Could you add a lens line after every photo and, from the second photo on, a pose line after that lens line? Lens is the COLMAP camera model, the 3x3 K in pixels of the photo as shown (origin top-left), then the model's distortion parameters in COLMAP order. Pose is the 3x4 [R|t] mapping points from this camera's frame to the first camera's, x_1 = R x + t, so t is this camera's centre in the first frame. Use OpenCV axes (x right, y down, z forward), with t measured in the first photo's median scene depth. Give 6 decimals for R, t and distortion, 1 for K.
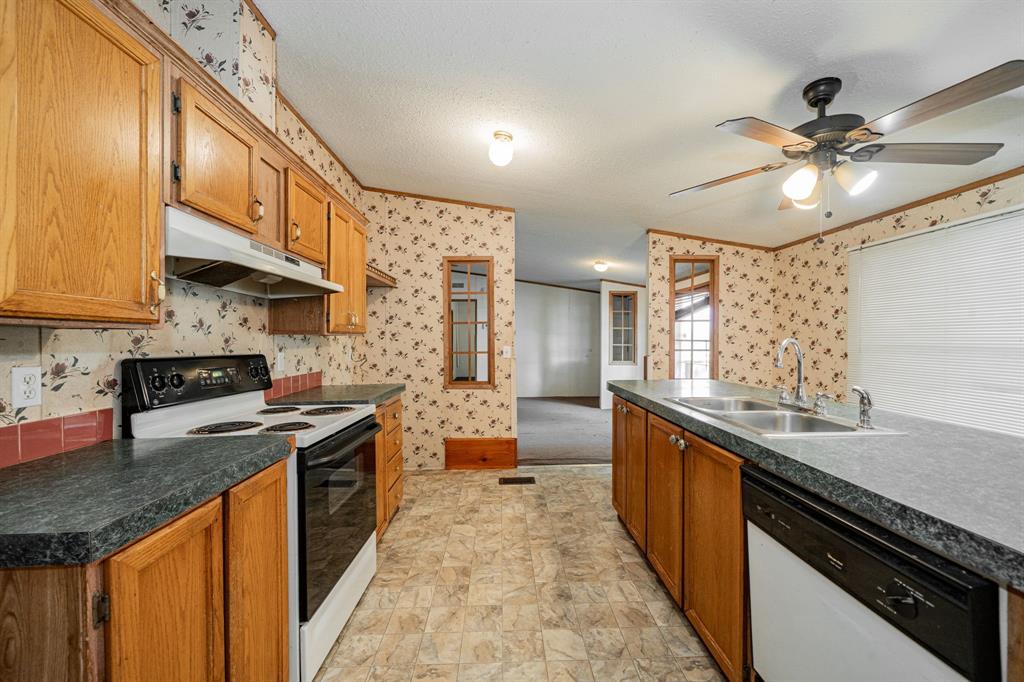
lens RADIAL K [[405.8, 0, 509.8], [0, 405.8, 343.4], [0, 0, 1]] dist [-0.001587, 0.000246]
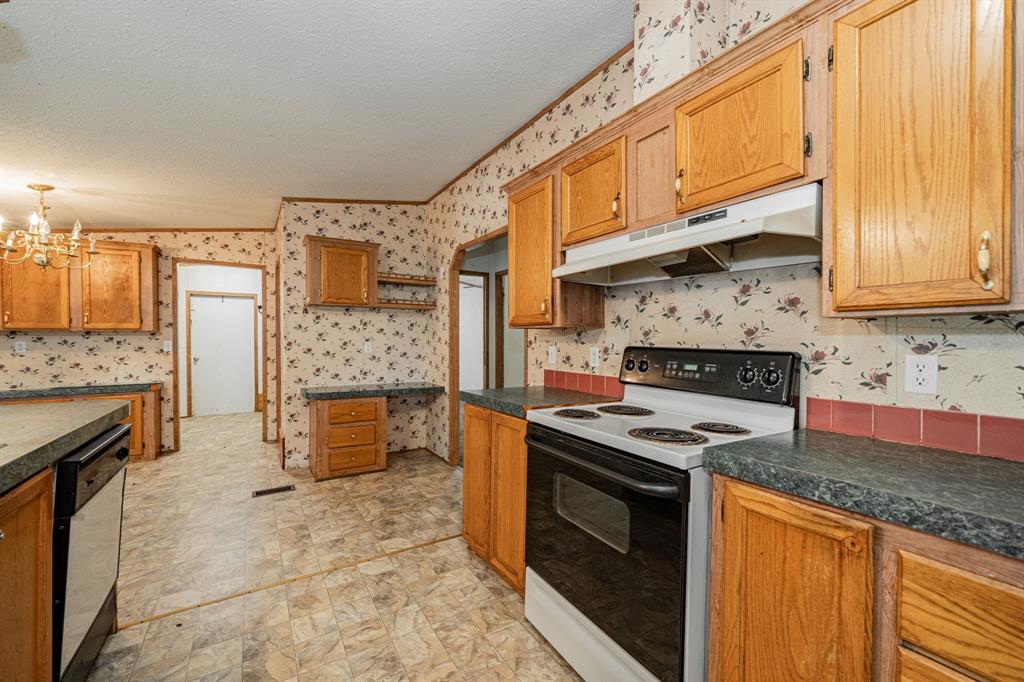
lens RADIAL K [[405.8, 0, 510.8], [0, 405.8, 342.9], [0, 0, 1]] dist [-0.001587, 0.000246]
pose [[-0.855866, 0.004793, -0.517175, 0.110501], [-0.004399, 0.999853, 0.016547, 0.002945], [0.517178, 0.016437, -0.855720, 1.323361]]
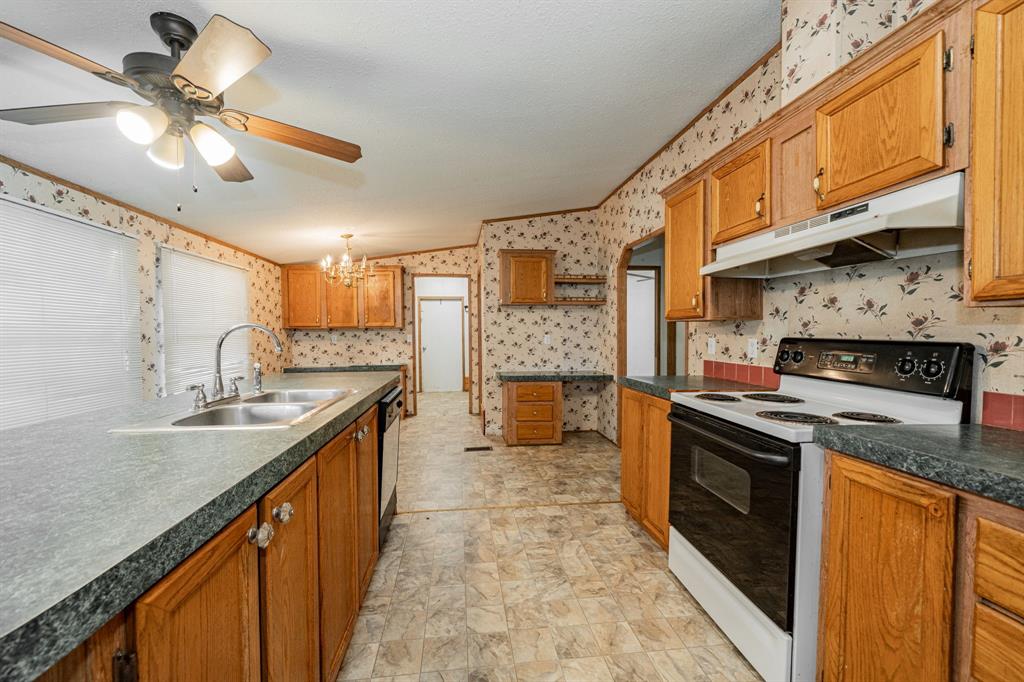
lens RADIAL K [[405.8, 0, 509.6], [0, 405.8, 343.1], [0, 0, 1]] dist [-0.001587, 0.000246]
pose [[-0.994652, 0.010032, -0.102794, 0.133435], [0.006547, 0.999394, 0.034189, 0.001301], [0.103075, 0.033333, -0.994115, 1.542537]]
